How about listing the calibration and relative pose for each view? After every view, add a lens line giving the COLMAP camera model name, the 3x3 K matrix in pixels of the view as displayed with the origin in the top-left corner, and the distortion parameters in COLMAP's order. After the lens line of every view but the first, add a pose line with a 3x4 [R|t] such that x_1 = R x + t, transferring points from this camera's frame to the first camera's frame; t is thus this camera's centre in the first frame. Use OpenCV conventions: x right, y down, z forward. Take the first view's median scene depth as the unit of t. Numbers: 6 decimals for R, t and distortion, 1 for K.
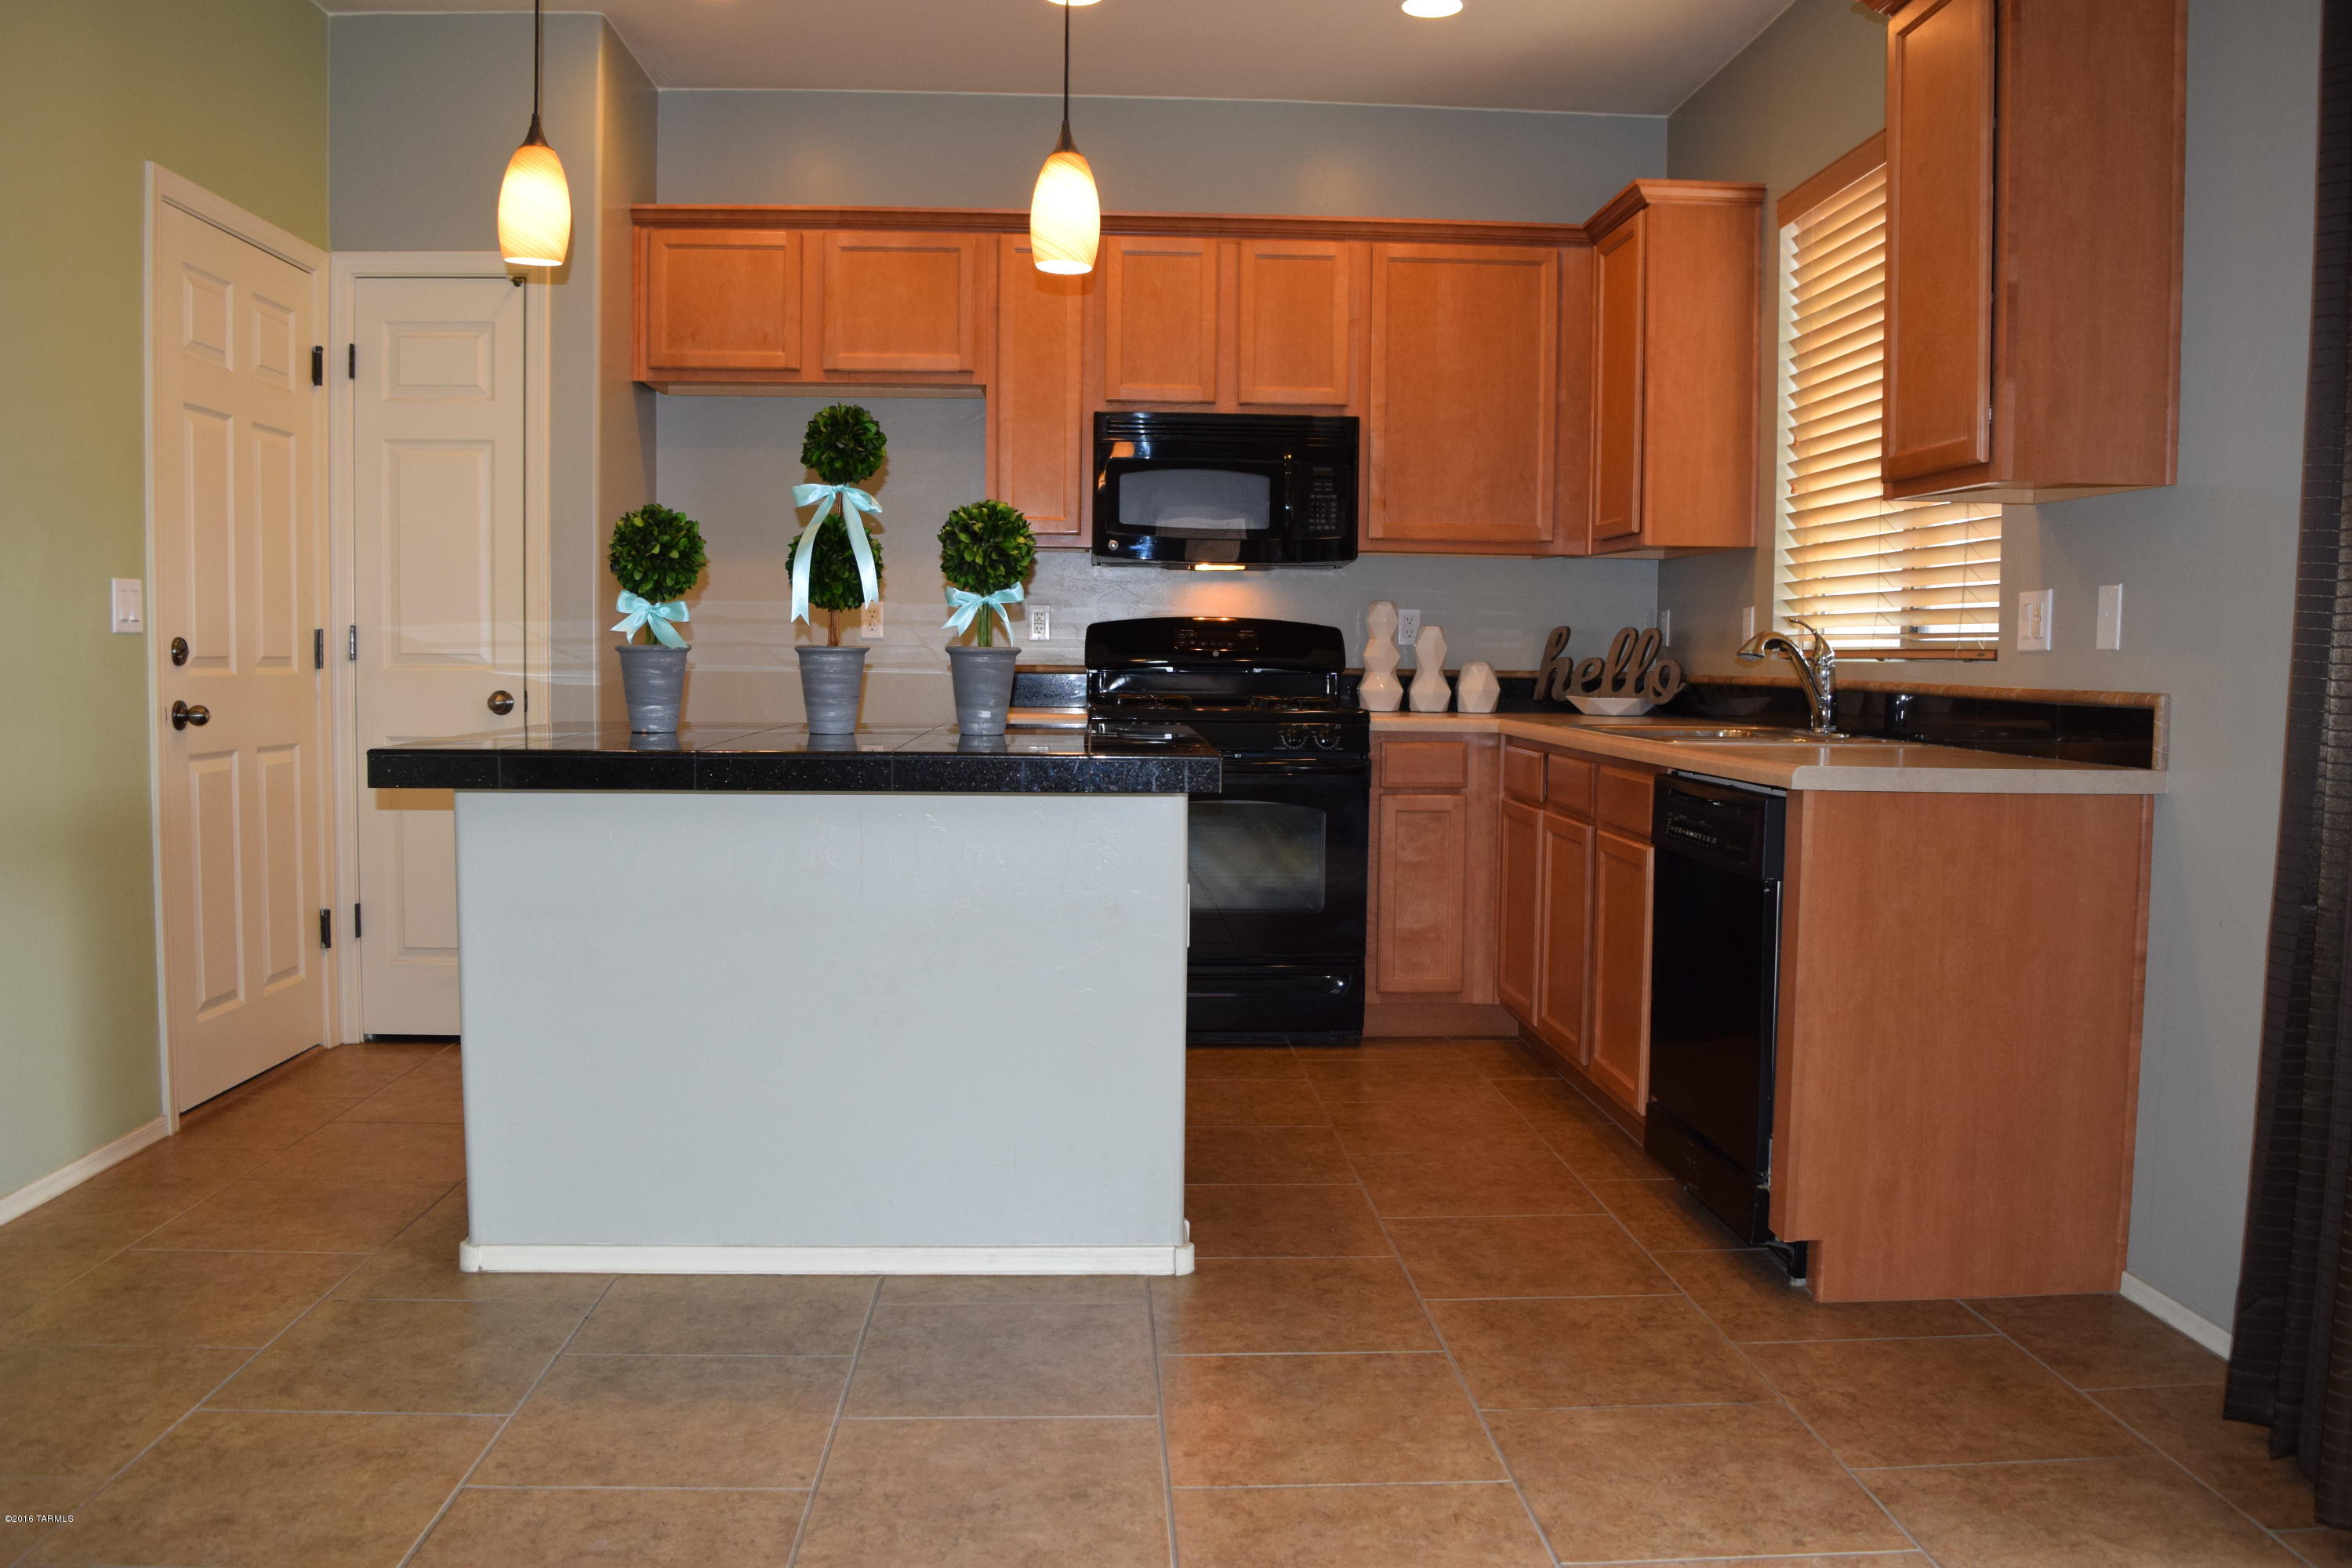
lens RADIAL K [[1843.9, 0, 1186.2], [0, 1843.9, 781.5], [0, 0, 1]] dist [-0.089682, 0.015353]
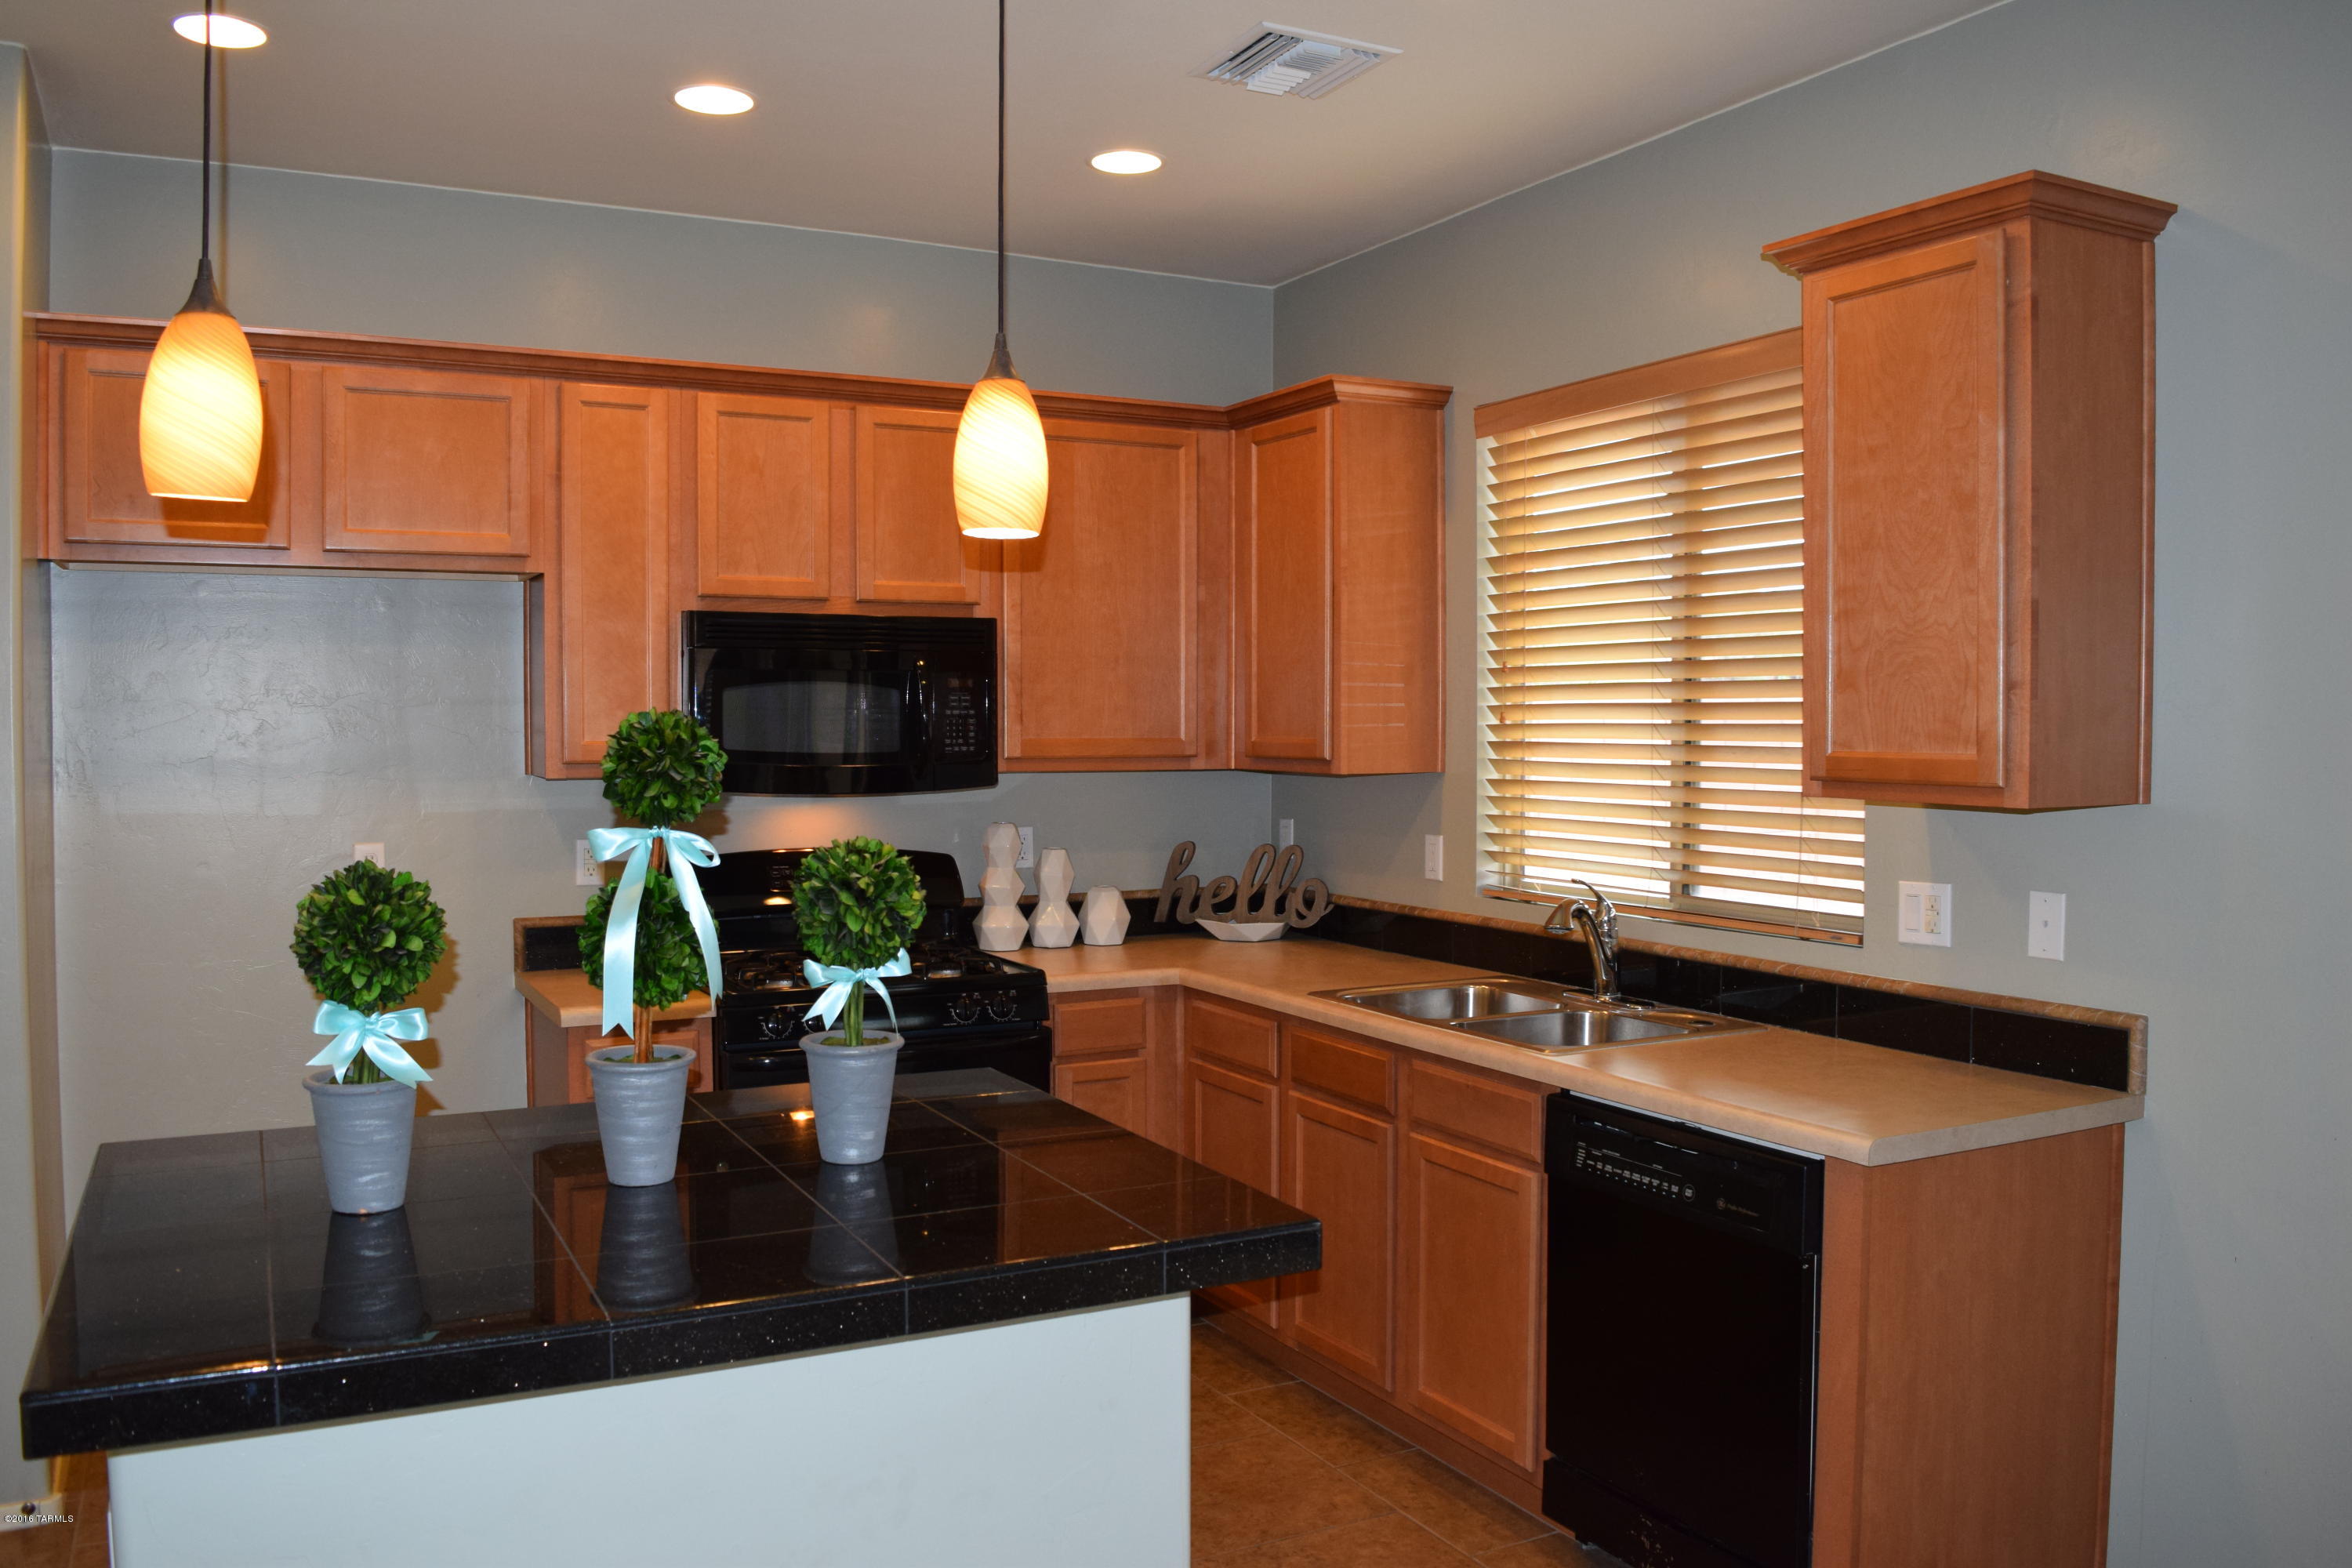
lens RADIAL K [[1843.9, 0, 1186.2], [0, 1843.9, 781.5], [0, 0, 1]] dist [-0.089682, 0.015353]
pose [[0.906931, -0.024703, 0.420555, -0.191376], [0.038782, 0.998936, -0.024957, -0.098839], [-0.419491, 0.038944, 0.906924, 0.188313]]
